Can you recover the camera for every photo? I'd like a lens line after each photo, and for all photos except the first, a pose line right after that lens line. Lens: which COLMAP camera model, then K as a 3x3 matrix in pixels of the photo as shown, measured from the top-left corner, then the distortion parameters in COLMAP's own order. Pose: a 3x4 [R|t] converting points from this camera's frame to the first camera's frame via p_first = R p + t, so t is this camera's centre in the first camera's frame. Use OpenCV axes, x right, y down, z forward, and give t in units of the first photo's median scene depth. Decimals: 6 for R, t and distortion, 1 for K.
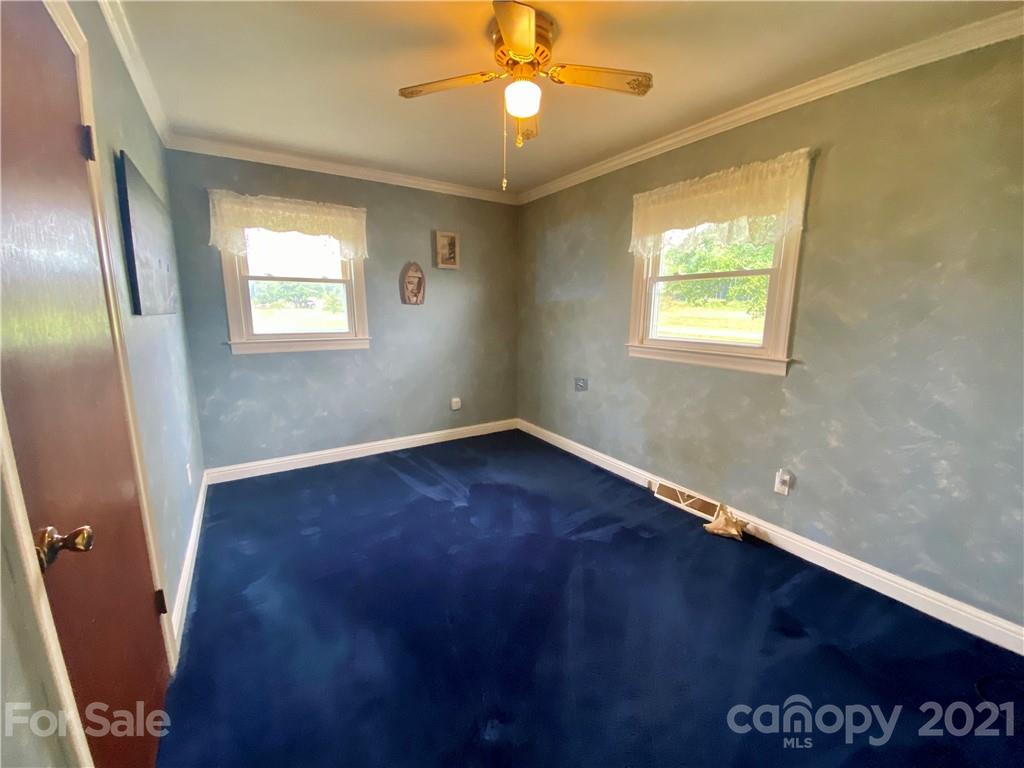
lens RADIAL K [[414.7, 0, 512.1], [0, 414.7, 382.1], [0, 0, 1]] dist [0.029110, -0.024611]
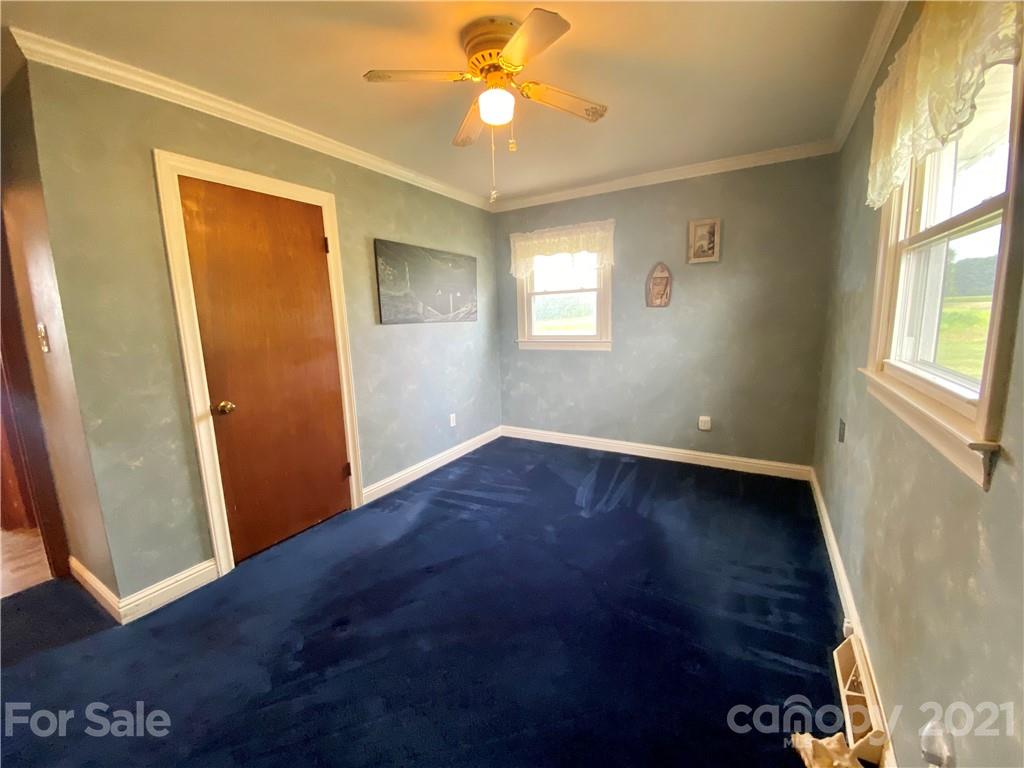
lens RADIAL K [[414.7, 0, 512.1], [0, 414.7, 382.1], [0, 0, 1]] dist [0.029110, -0.024611]
pose [[0.434087, 0.122440, -0.892511, 0.525985], [-0.123767, 0.989432, 0.075540, -0.053772], [0.892328, 0.077672, 0.444654, 0.328903]]
